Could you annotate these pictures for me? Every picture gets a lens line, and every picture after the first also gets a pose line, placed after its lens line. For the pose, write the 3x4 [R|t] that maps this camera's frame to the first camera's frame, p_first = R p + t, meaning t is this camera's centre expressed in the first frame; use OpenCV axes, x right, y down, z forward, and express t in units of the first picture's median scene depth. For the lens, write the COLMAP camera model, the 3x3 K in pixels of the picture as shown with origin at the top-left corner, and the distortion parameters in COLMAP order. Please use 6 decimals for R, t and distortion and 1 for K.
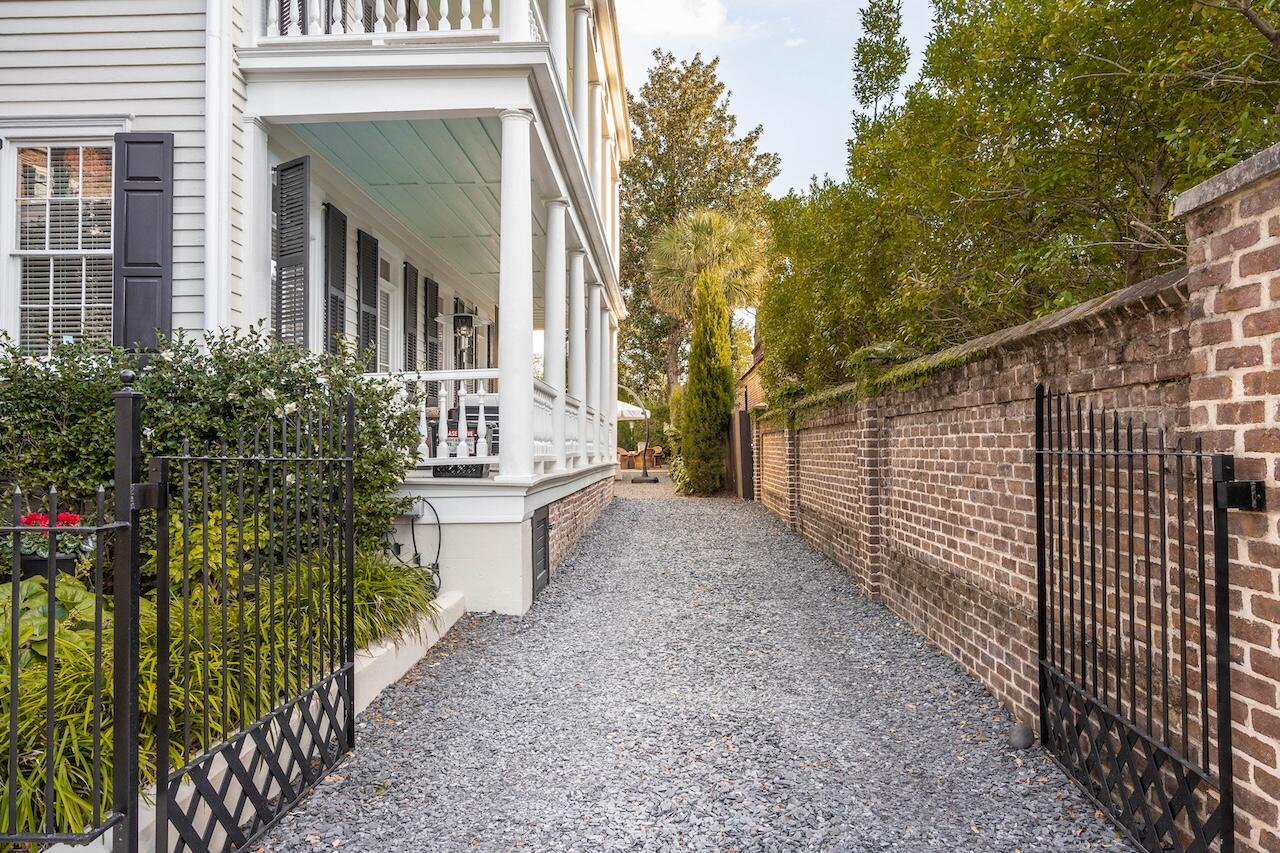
lens RADIAL K [[877.0, 0, 640.0], [0, 877.0, 426.5], [0, 0, 1]] dist [0.005122, -0.000030]
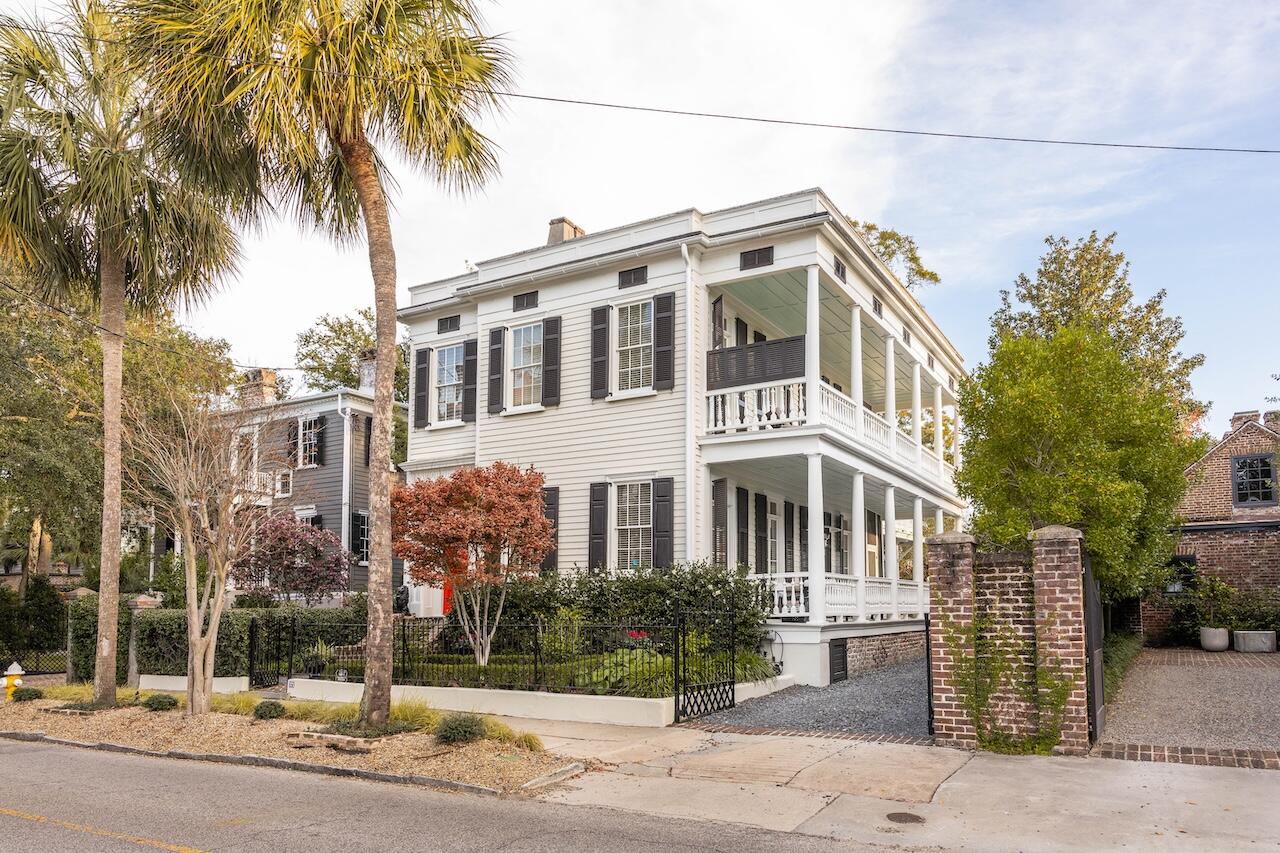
lens RADIAL K [[894.6, 0, 638.7], [0, 894.6, 540.3], [0, 0, 1]] dist [0.001006, -0.000170]
pose [[0.880231, -0.029361, -0.473636, 0.520467], [0.006653, 0.998750, -0.049548, -0.037817], [0.474498, 0.040463, 0.879326, -1.148266]]
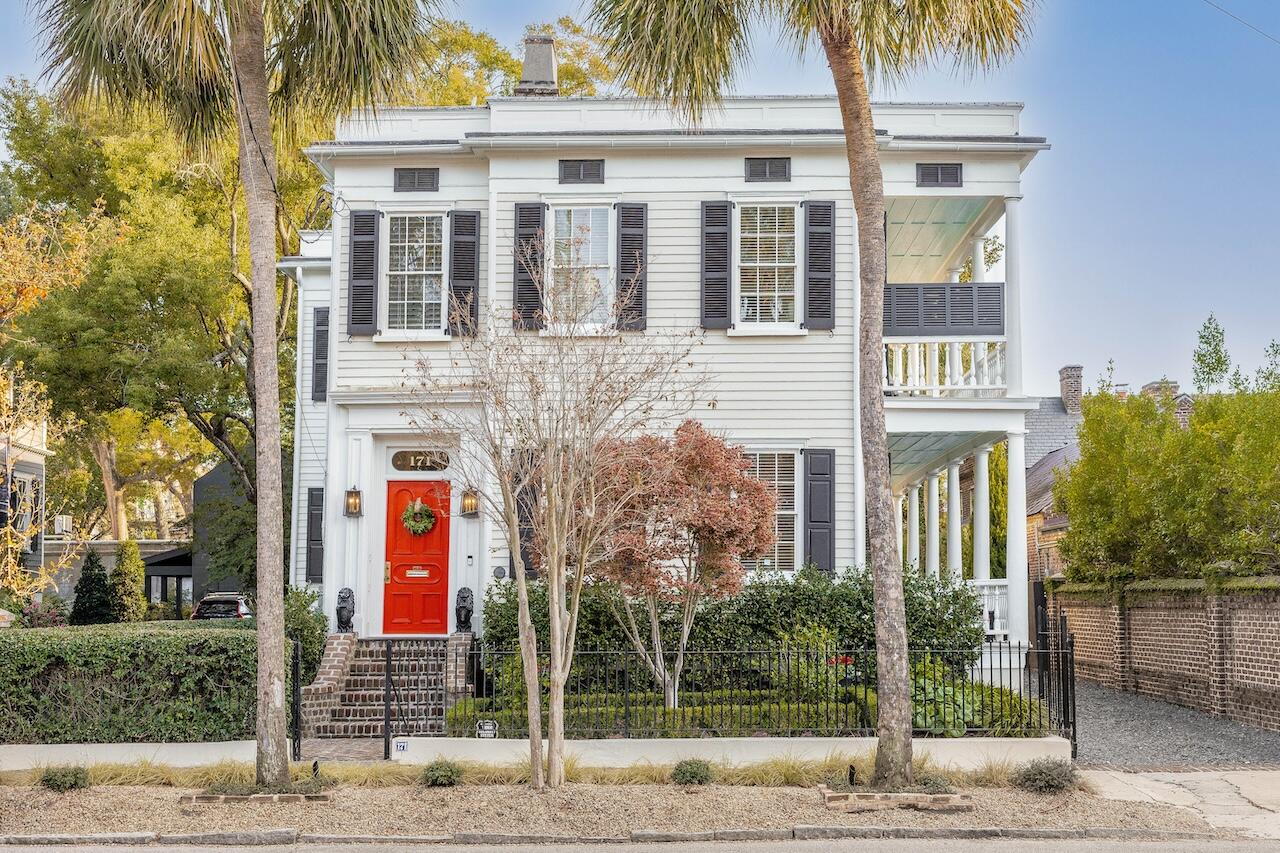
lens RADIAL K [[1548.7, 0, 640.6], [0, 1548.7, 465.2], [0, 0, 1]] dist [-0.002303, -0.007383]
pose [[0.999971, 0.007392, -0.002086, -0.887925], [-0.007511, 0.997899, -0.064352, -0.088566], [0.001606, 0.064365, 0.997925, -2.085354]]
